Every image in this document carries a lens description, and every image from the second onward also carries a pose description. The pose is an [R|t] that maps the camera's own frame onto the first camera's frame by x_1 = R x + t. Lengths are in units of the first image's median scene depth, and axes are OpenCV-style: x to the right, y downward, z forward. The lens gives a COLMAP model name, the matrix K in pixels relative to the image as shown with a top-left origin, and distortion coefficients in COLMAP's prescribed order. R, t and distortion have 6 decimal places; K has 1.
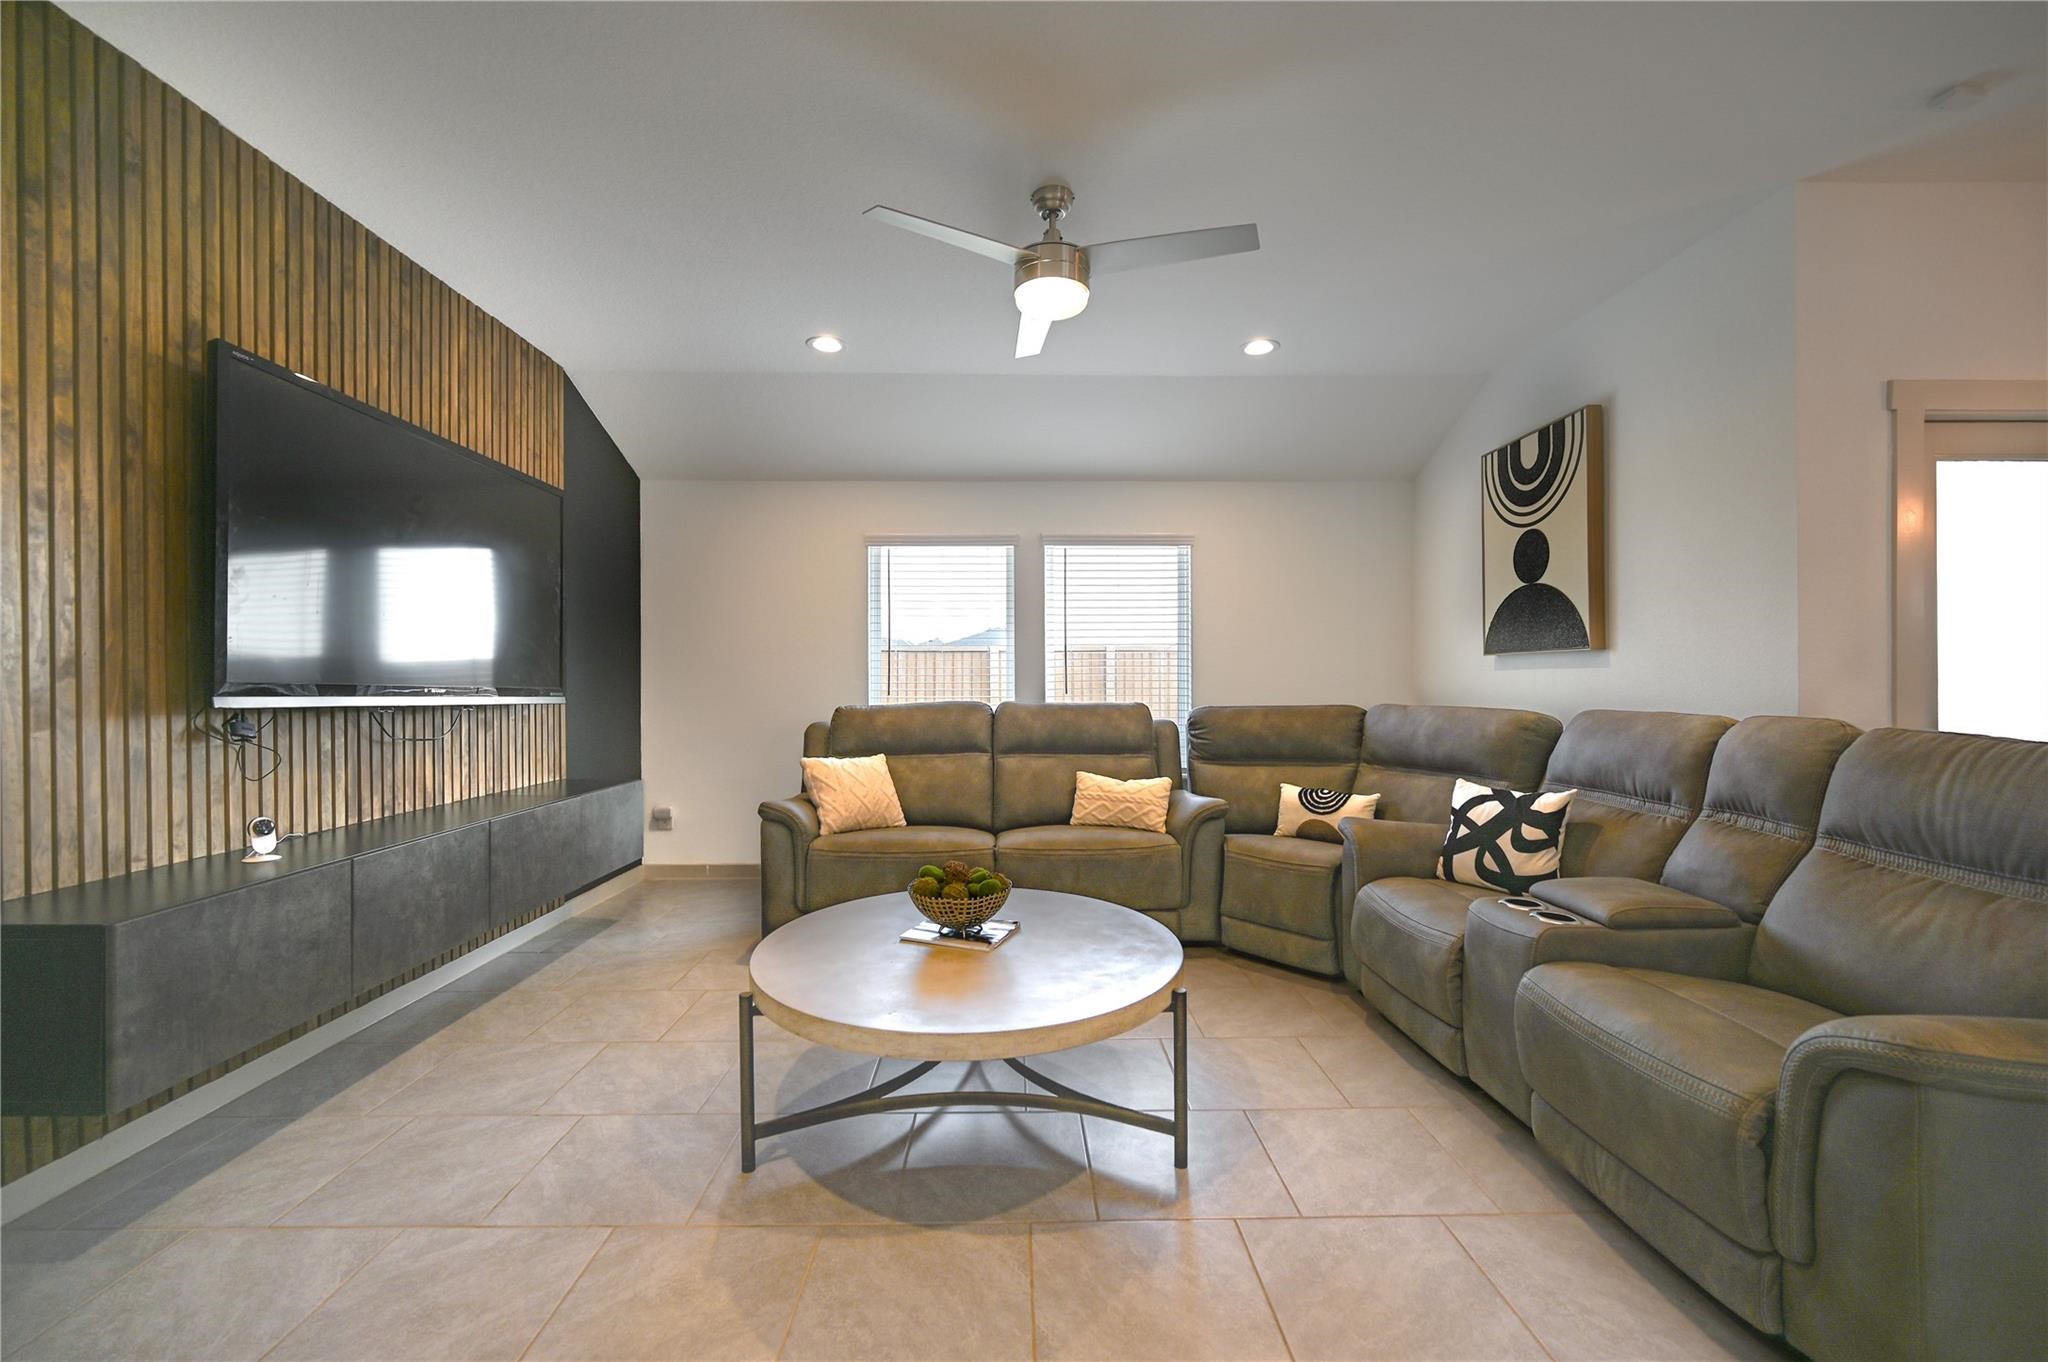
lens RADIAL K [[810.8, 0, 1022.1], [0, 810.8, 684.1], [0, 0, 1]] dist [-0.002103, -0.000354]
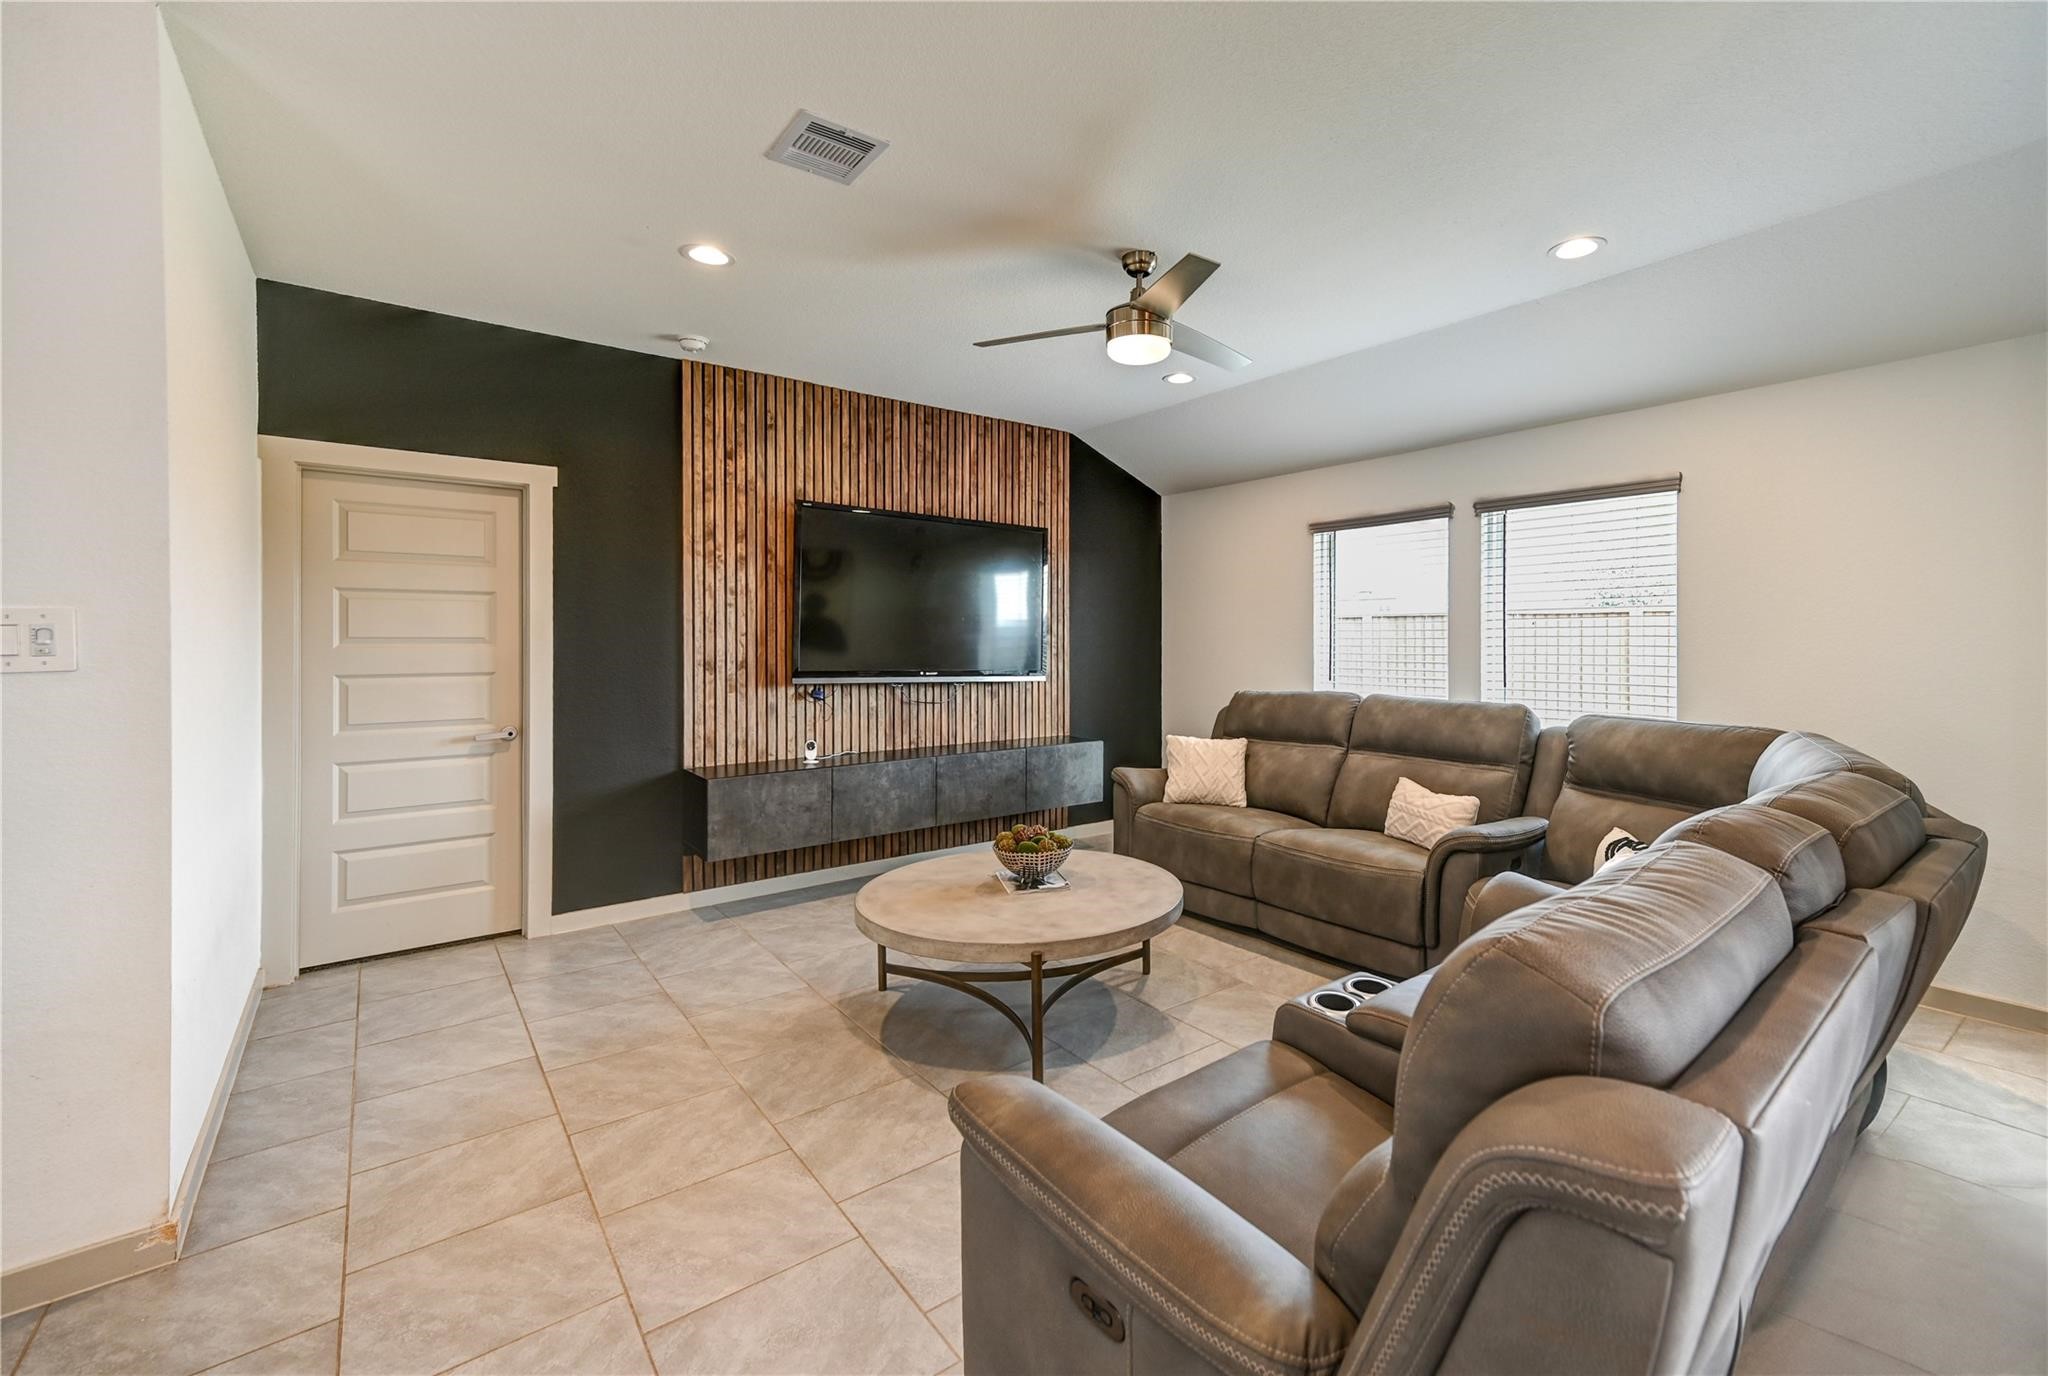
lens RADIAL K [[882.1, 0, 1108.2], [0, 882.1, 637.5], [0, 0, 1]] dist [-0.000029, -0.000014]
pose [[0.626142, 0.002714, -0.779704, 0.967756], [-0.003982, 0.999992, 0.000283, -0.072377], [0.779699, 0.002927, 0.626148, 0.192320]]
